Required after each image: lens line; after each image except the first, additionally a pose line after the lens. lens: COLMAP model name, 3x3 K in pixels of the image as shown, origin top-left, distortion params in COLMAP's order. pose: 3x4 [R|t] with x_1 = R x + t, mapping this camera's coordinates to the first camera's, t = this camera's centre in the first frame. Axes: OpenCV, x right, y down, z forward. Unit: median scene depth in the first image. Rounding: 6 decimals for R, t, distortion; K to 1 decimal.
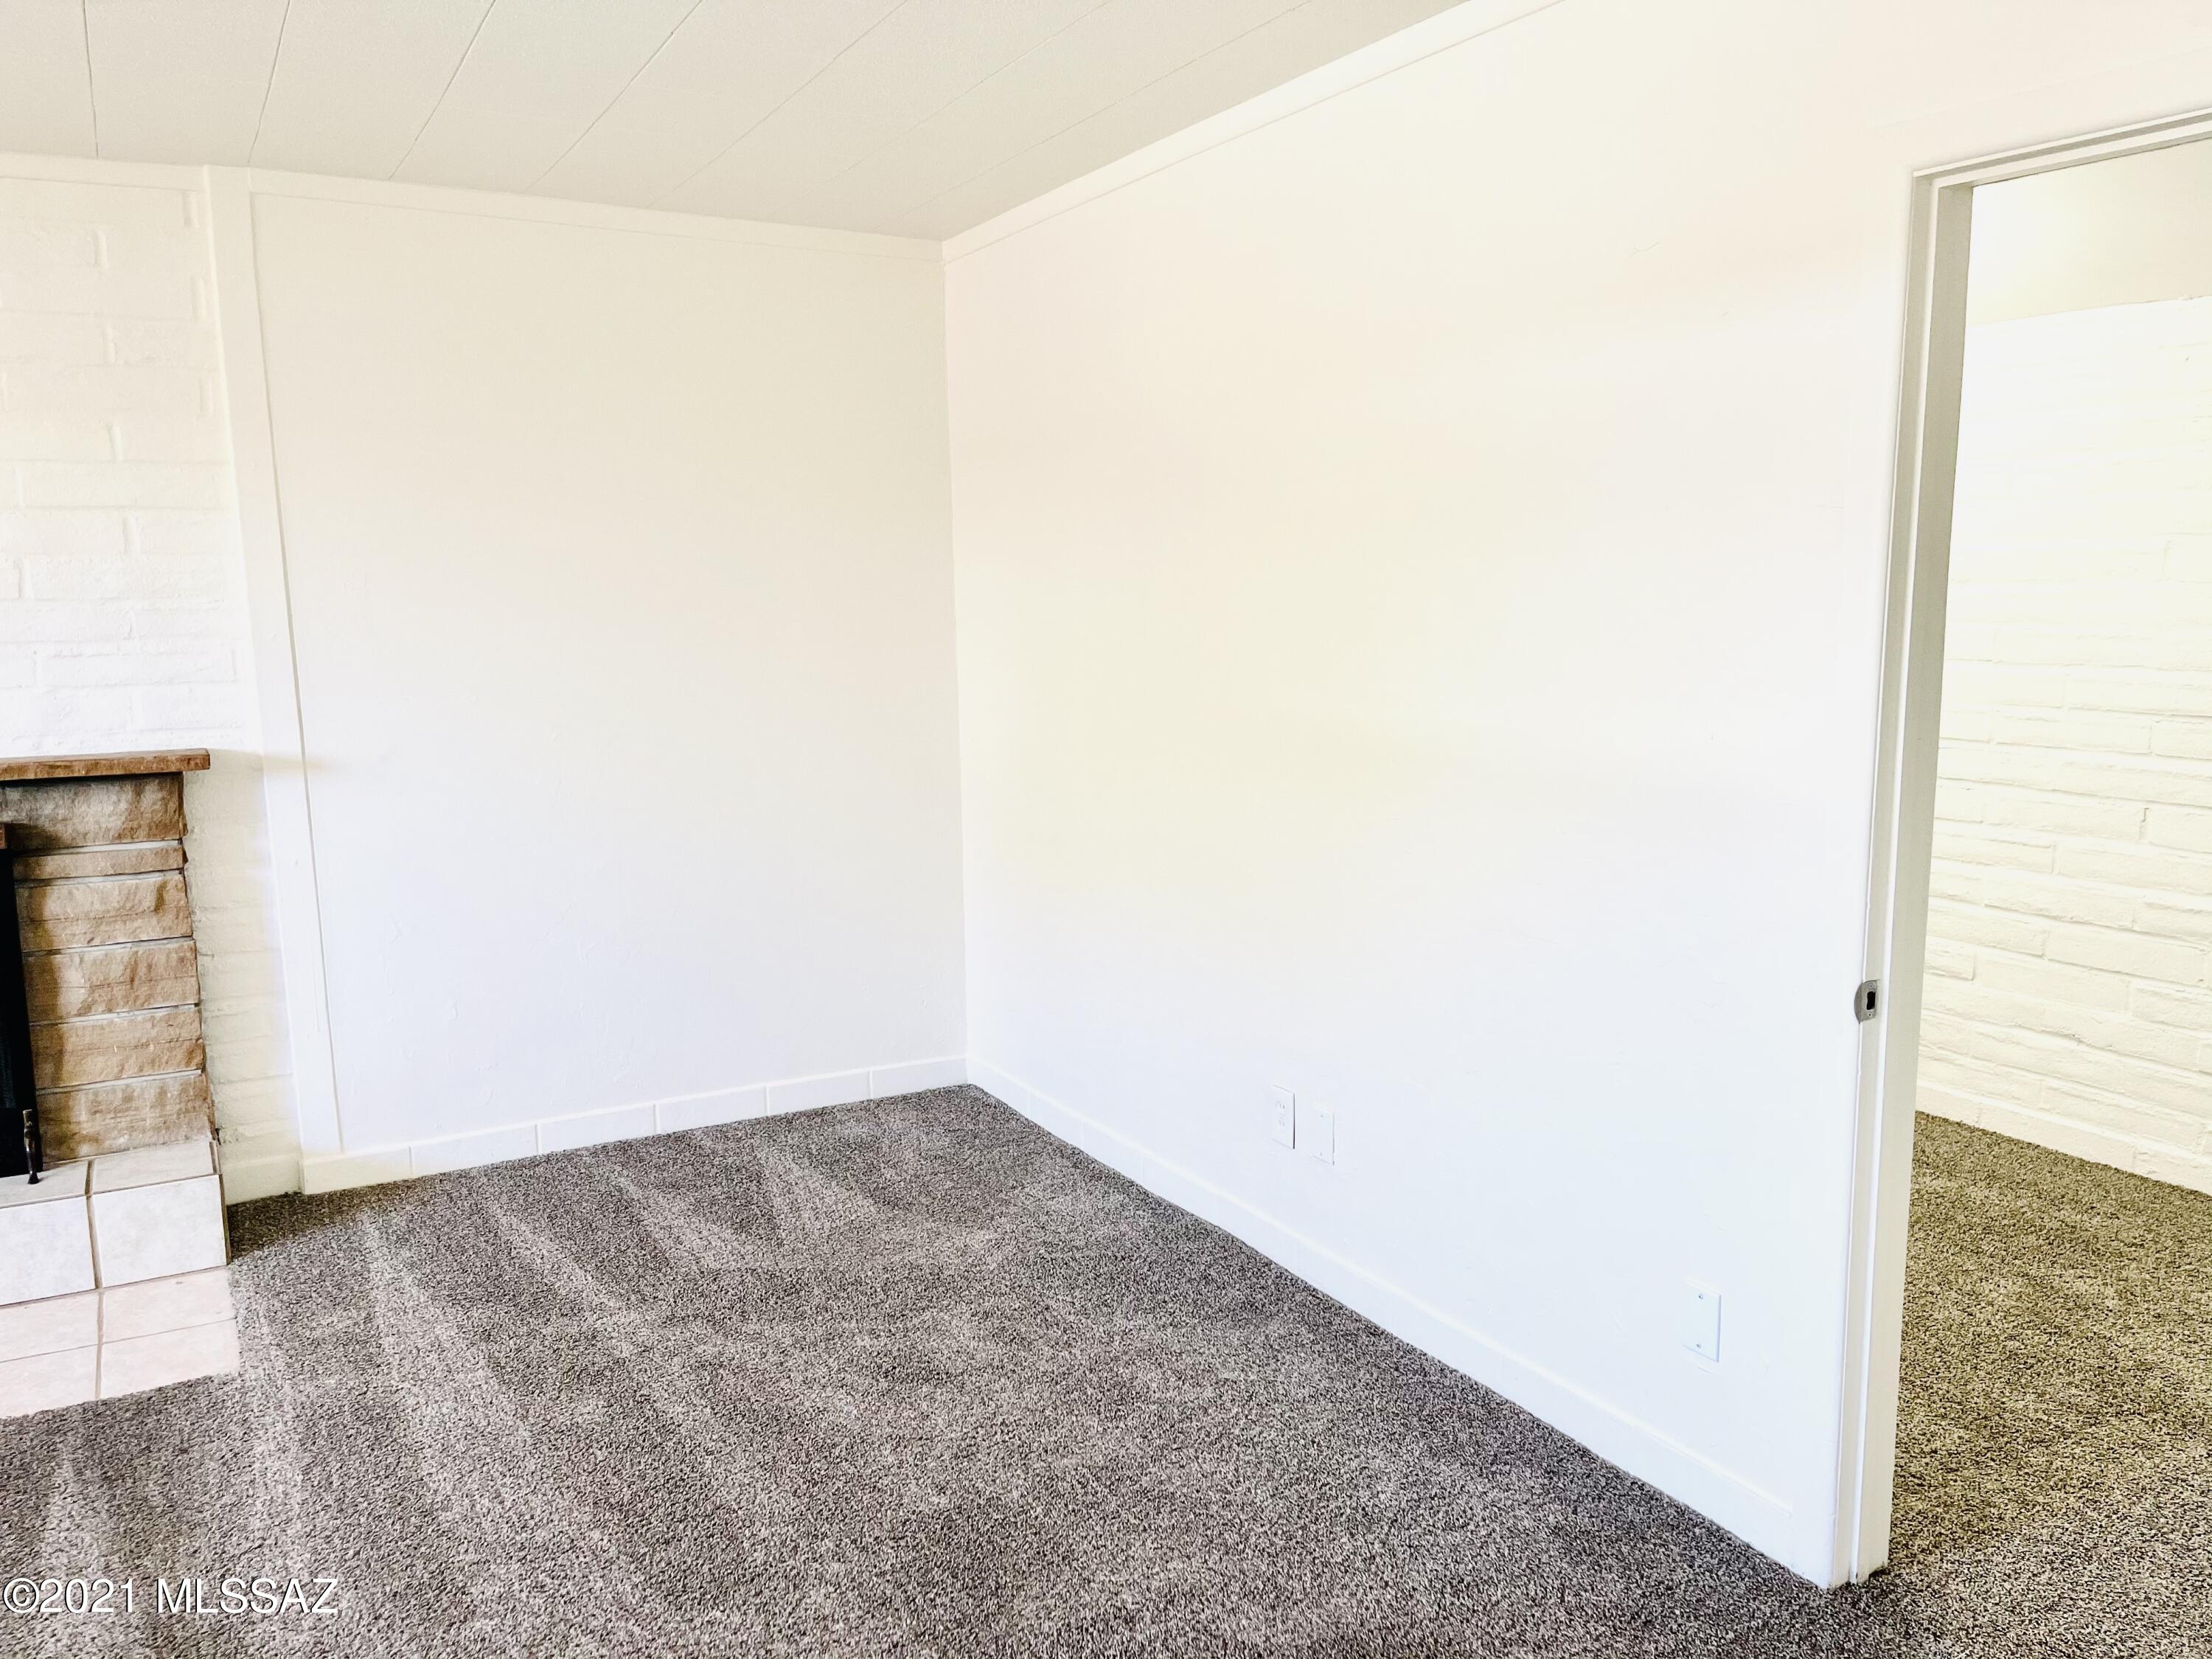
lens RADIAL K [[1649.8, 0, 1087.8], [0, 1649.8, 827.6], [0, 0, 1]] dist [0.000824, -0.020600]
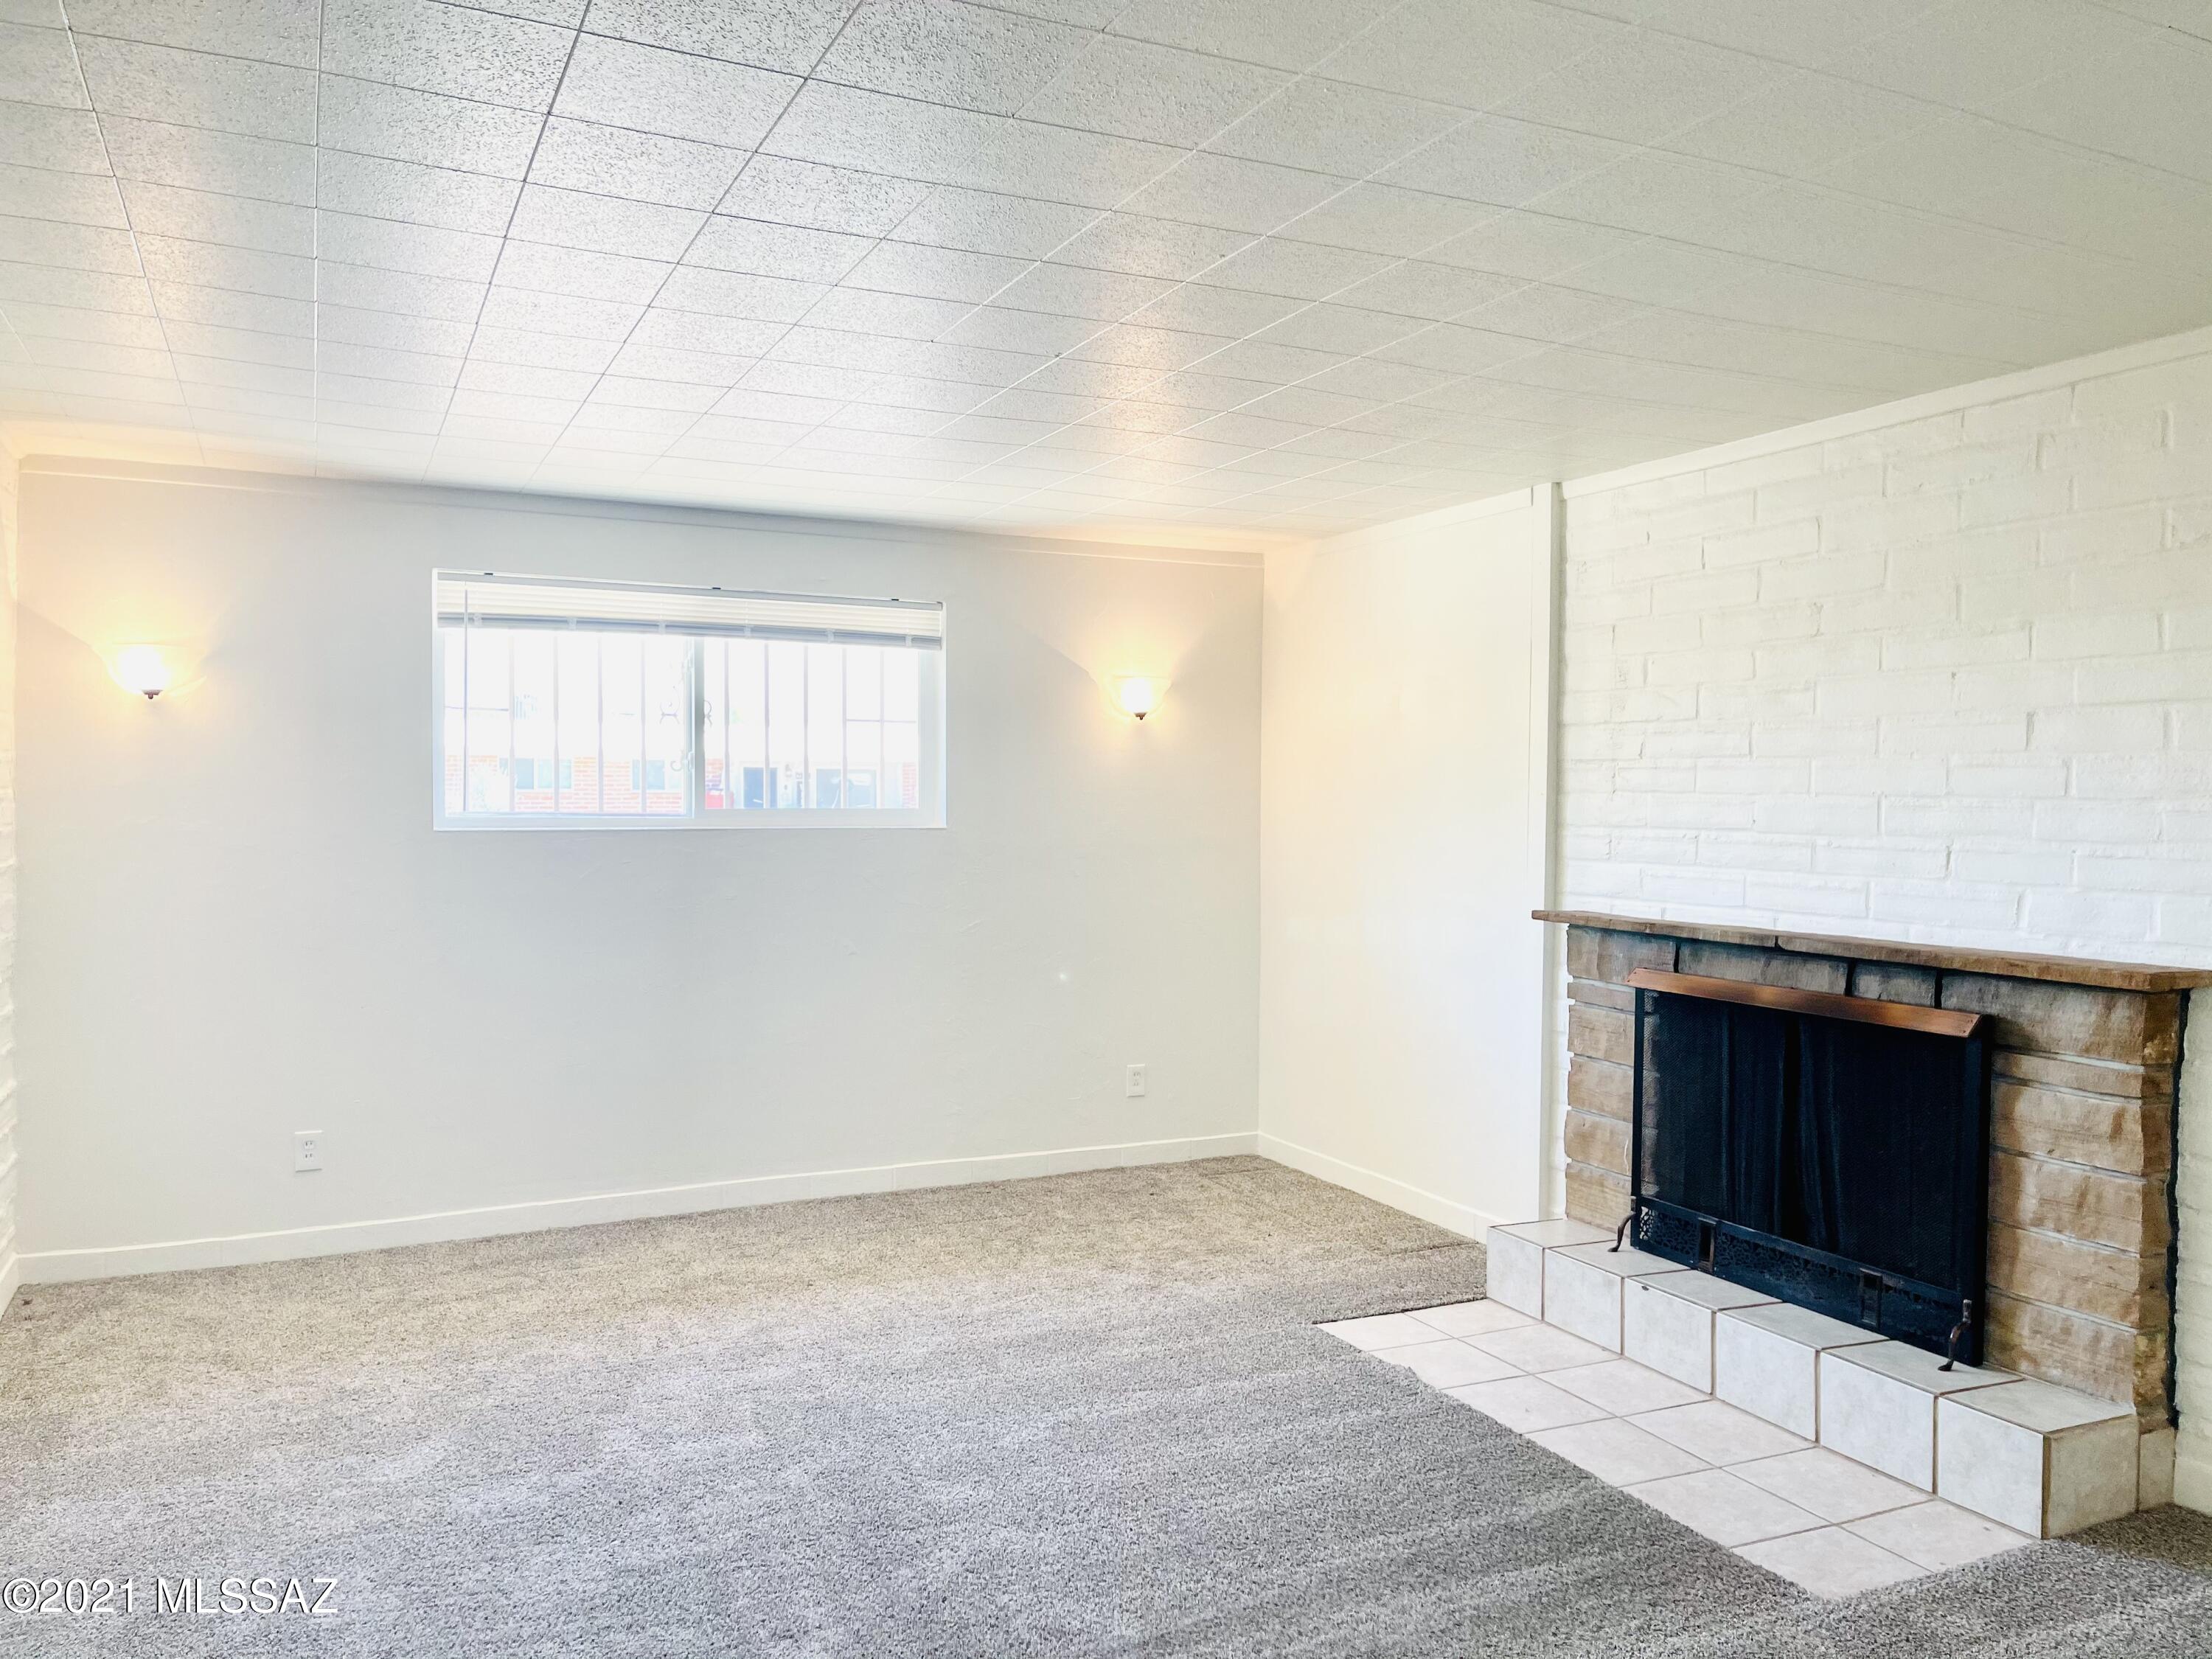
lens RADIAL K [[1649.8, 0, 1097.0], [0, 1649.8, 819.7], [0, 0, 1]] dist [0.000824, -0.020600]
pose [[-0.072719, 0.021744, -0.997115, 0.380952], [-0.146620, 0.988667, 0.032253, -0.071243], [0.986516, 0.148542, -0.068707, 0.488959]]
